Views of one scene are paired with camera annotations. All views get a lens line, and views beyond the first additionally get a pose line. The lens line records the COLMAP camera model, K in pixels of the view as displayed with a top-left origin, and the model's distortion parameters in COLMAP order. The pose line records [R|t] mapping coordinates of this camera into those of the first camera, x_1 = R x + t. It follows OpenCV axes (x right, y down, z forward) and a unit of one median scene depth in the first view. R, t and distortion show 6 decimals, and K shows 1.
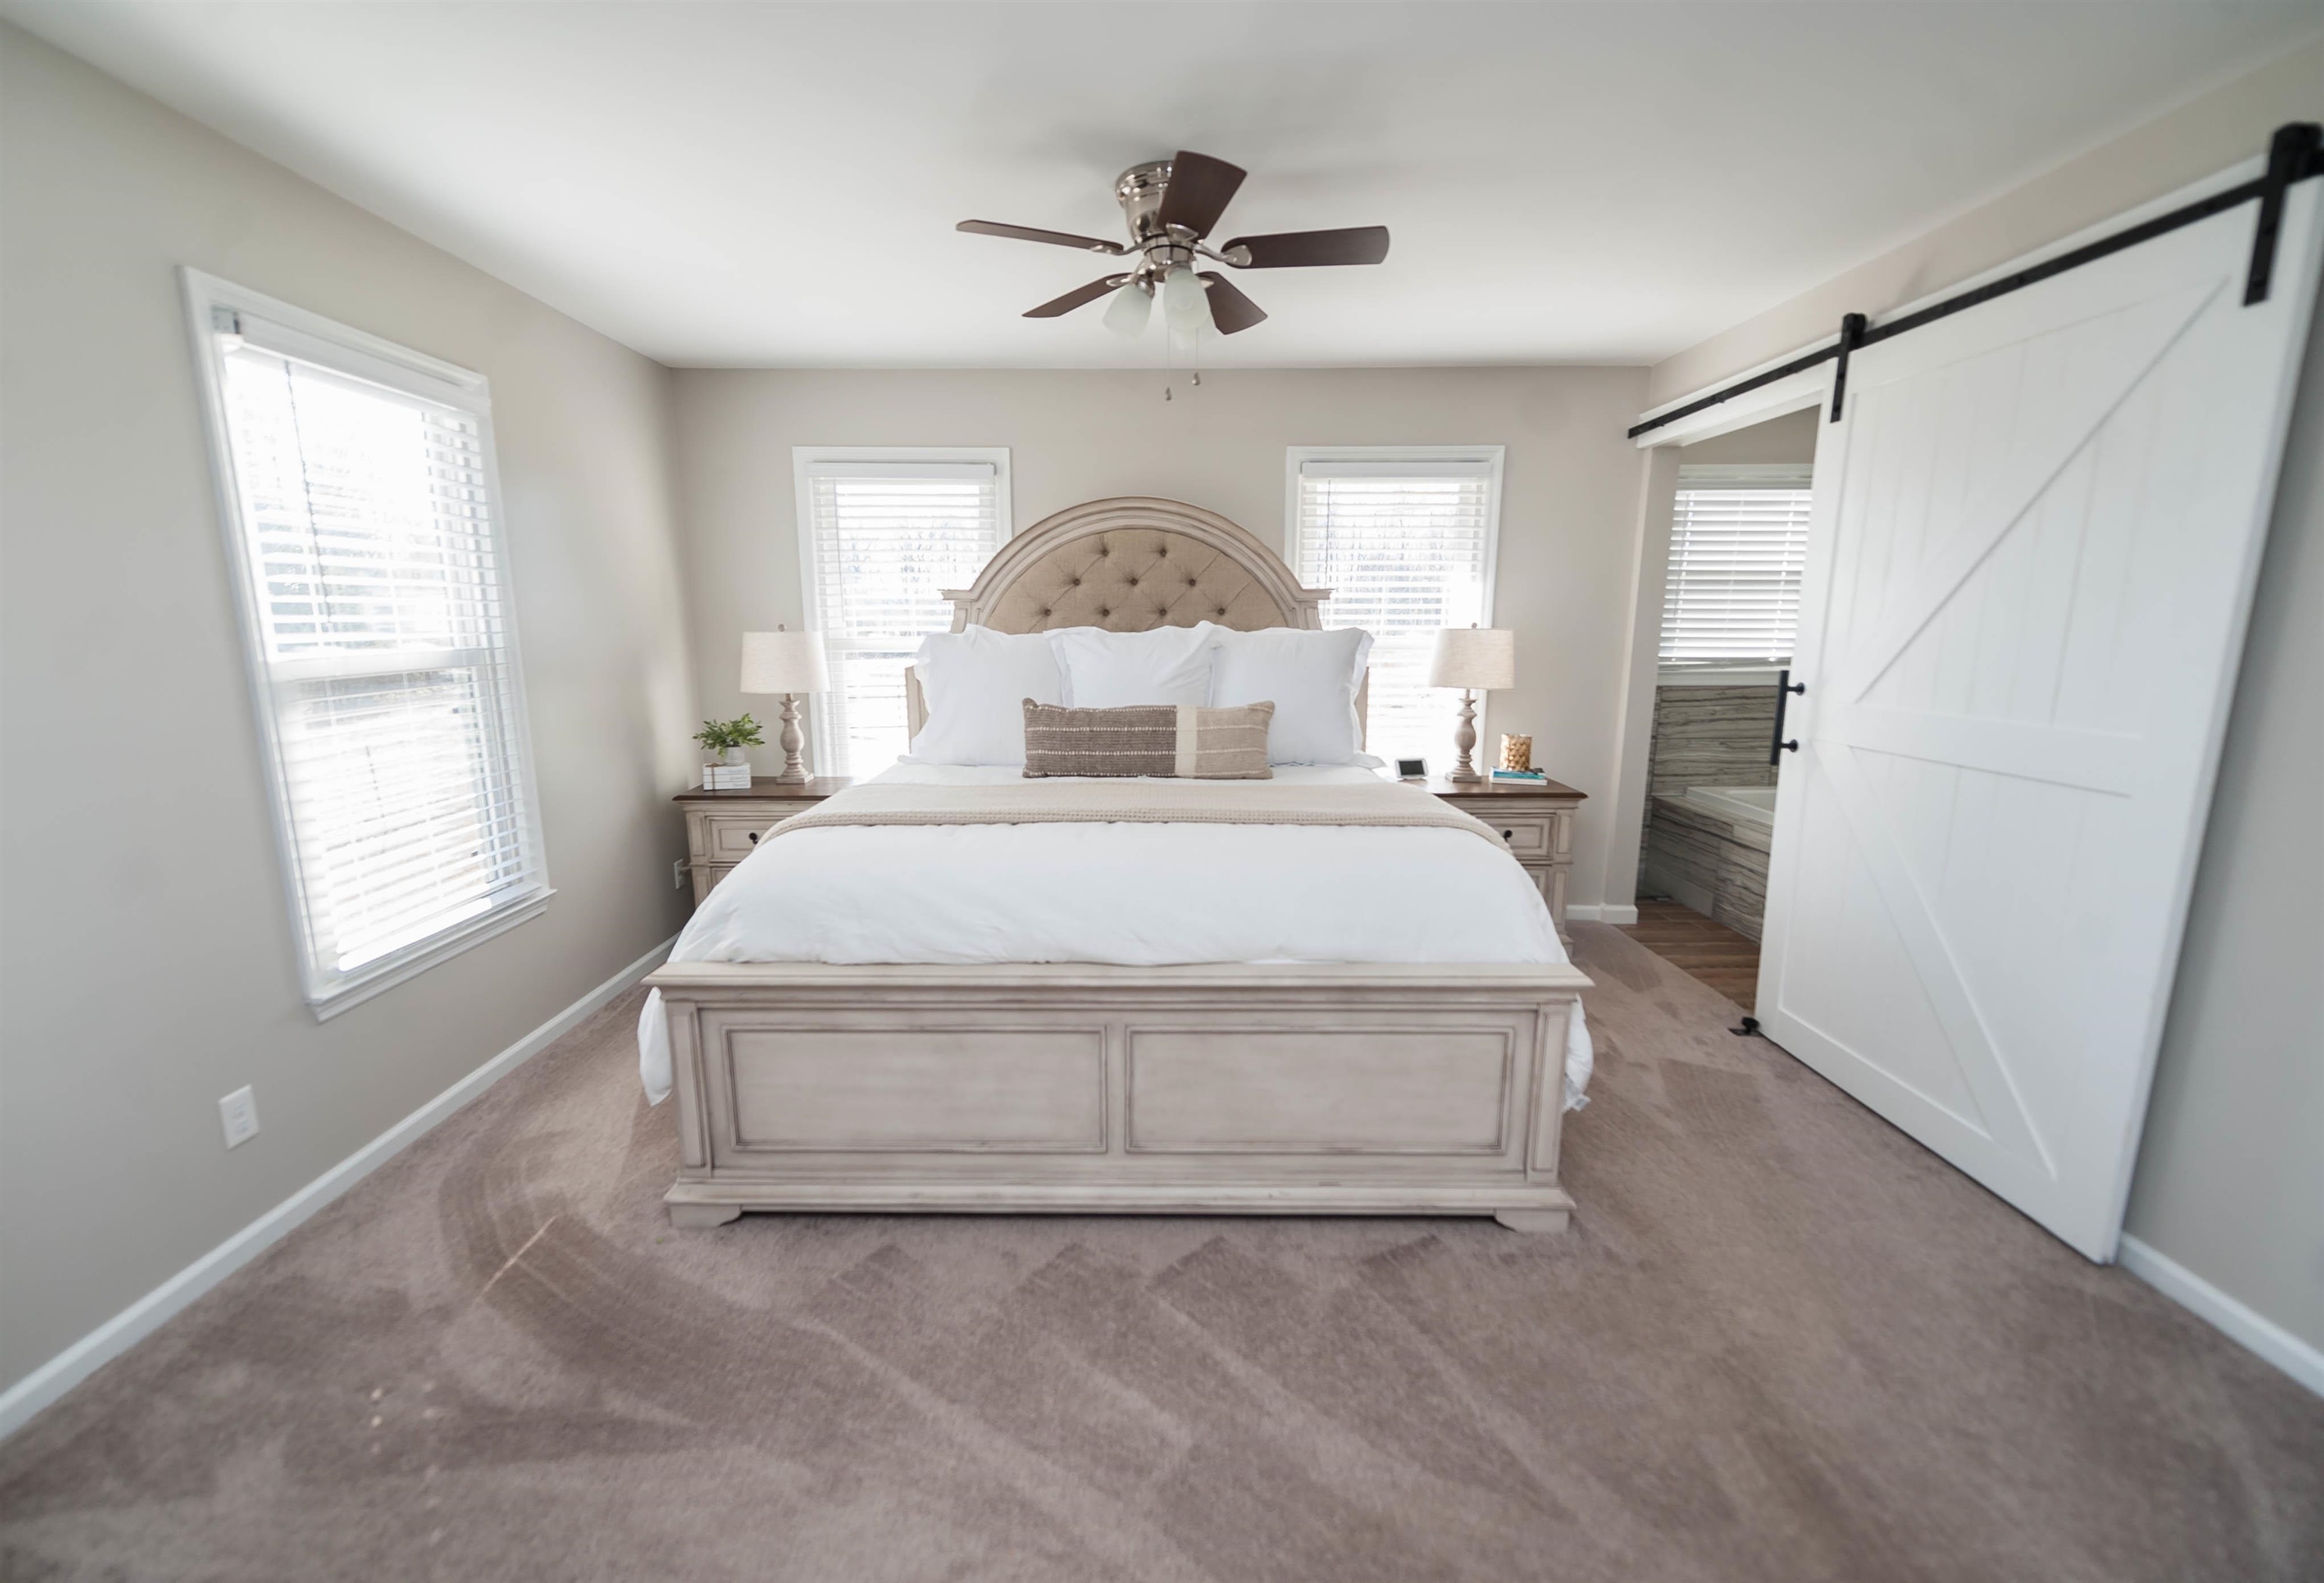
lens RADIAL K [[951.8, 0, 1151.3], [0, 951.8, 798.4], [0, 0, 1]] dist [0.008241, -0.001665]
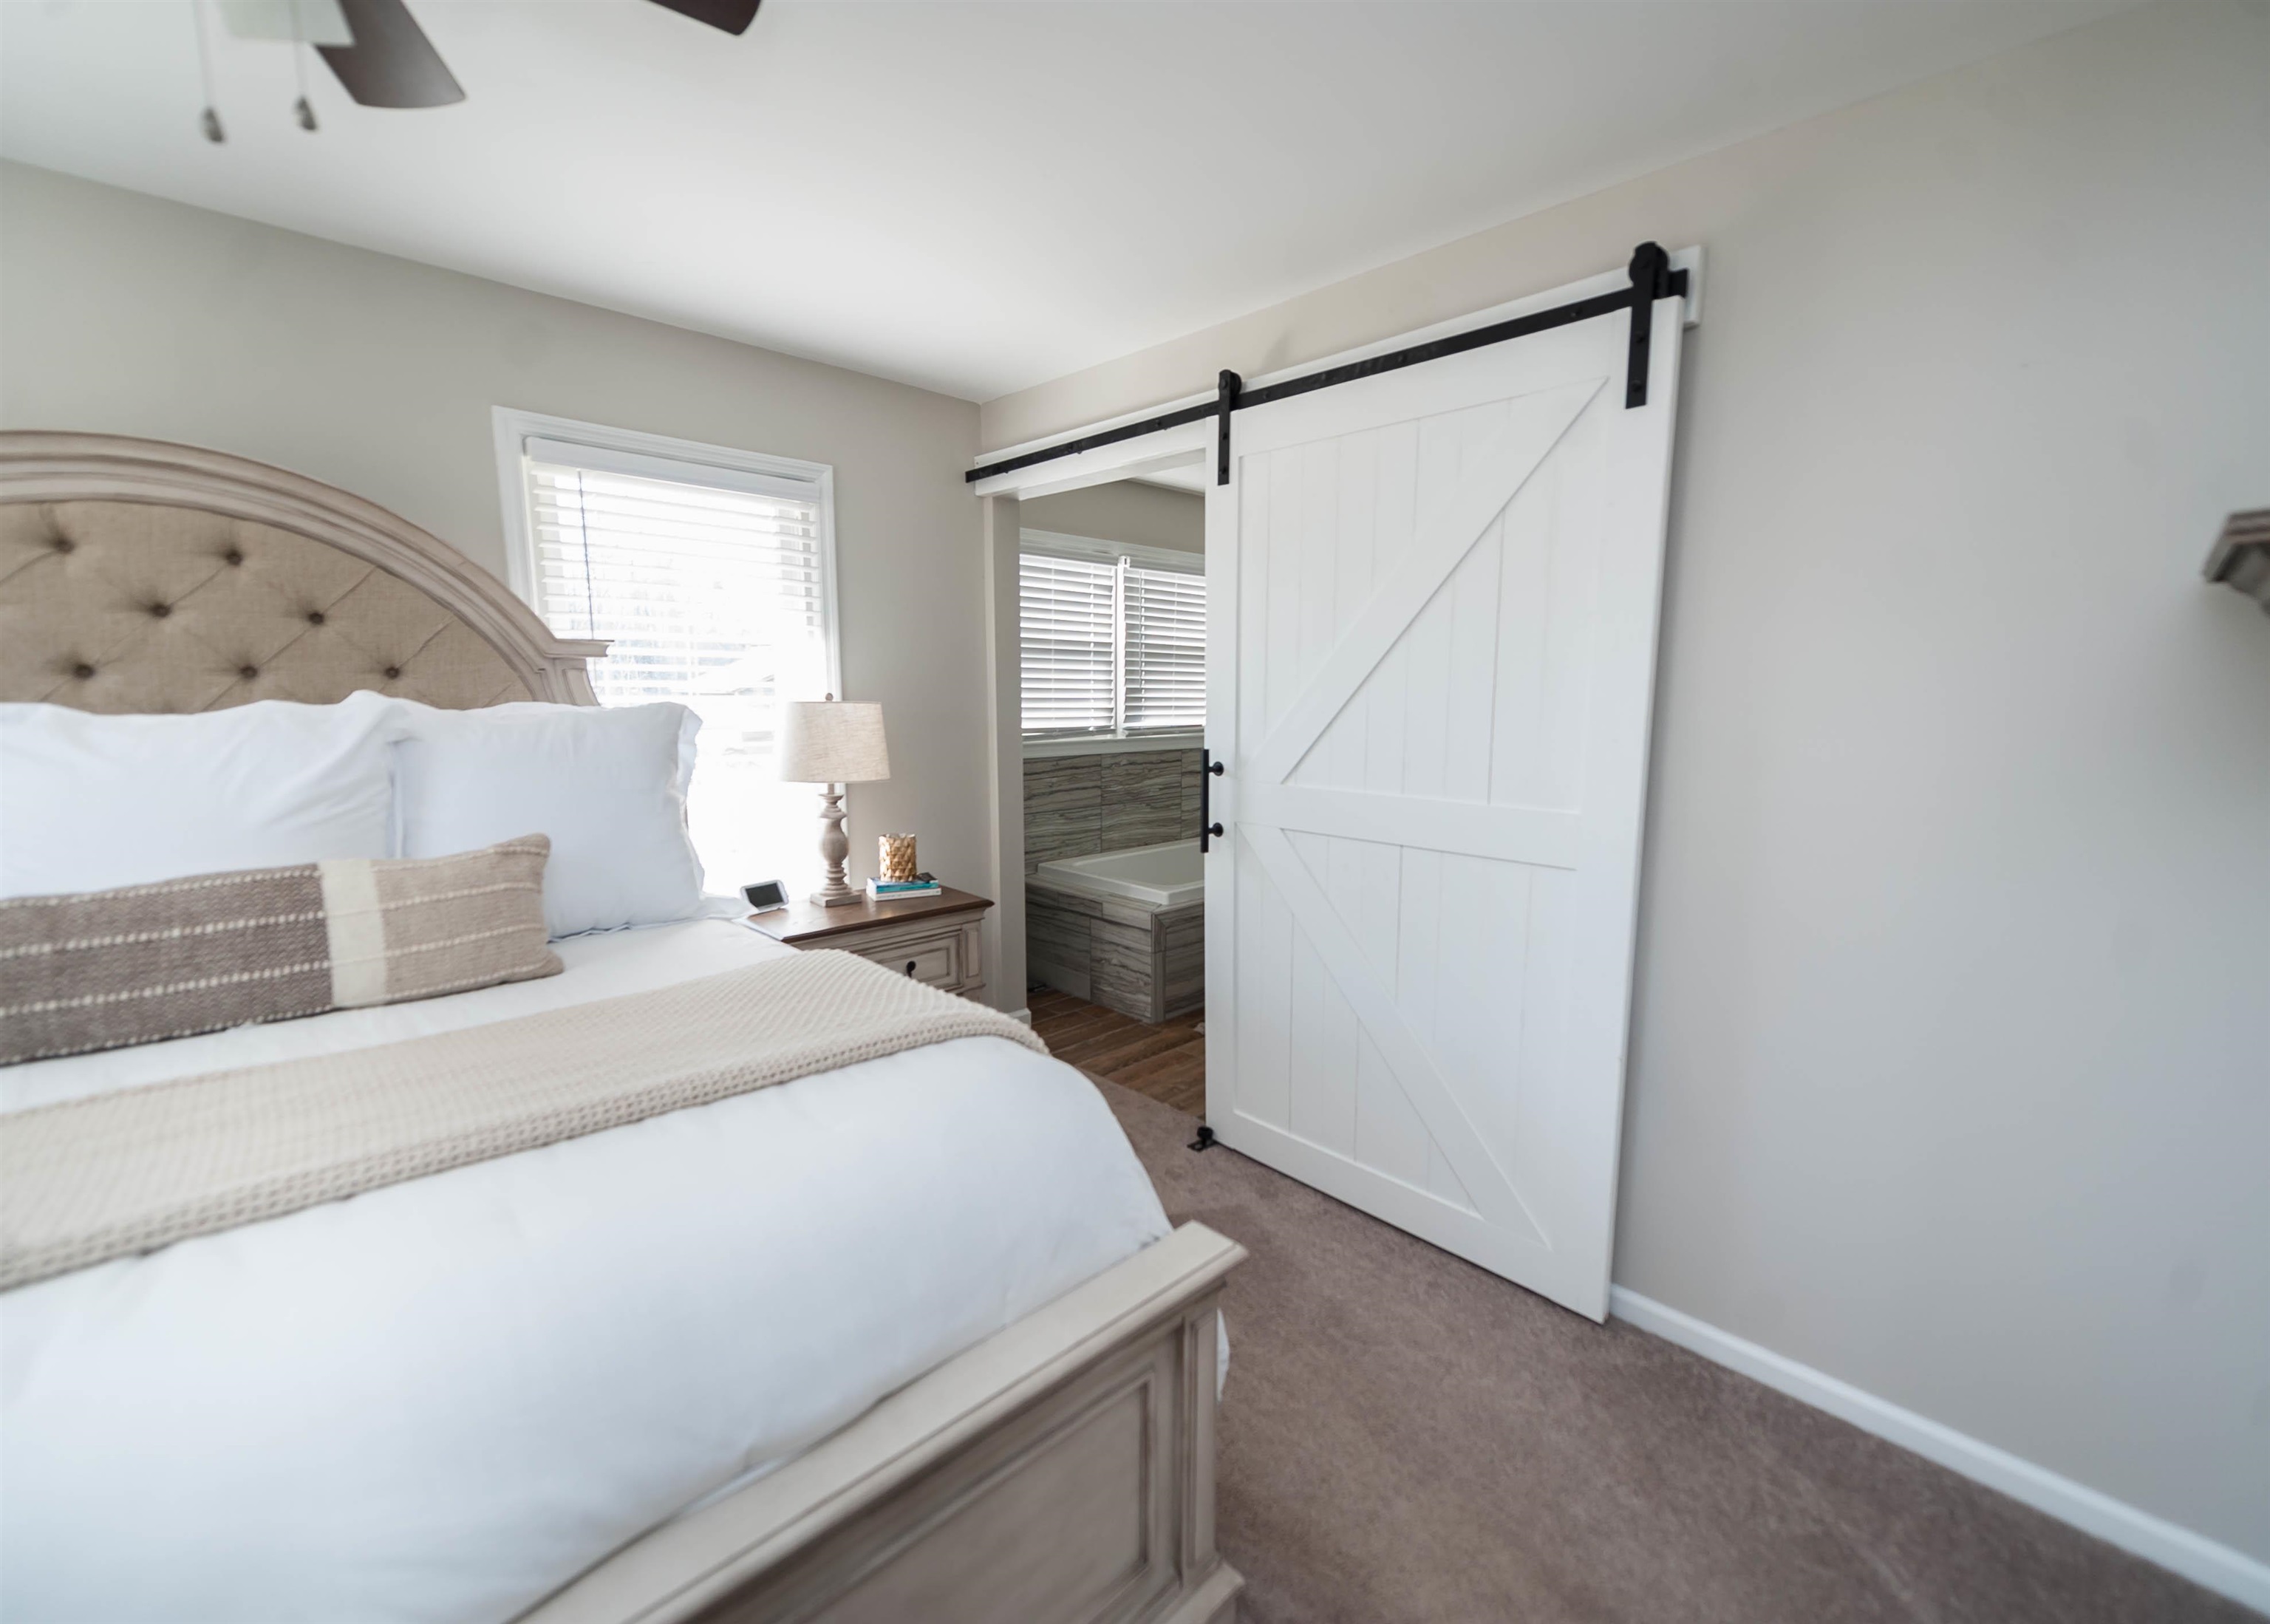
lens RADIAL K [[931.3, 0, 1146.7], [0, 931.3, 825.2], [0, 0, 1]] dist [0.009021, -0.001632]
pose [[0.712876, -0.097877, 0.694426, -0.002277], [0.119696, 0.992664, 0.017036, -0.066670], [-0.690999, 0.070976, 0.719362, 0.319176]]
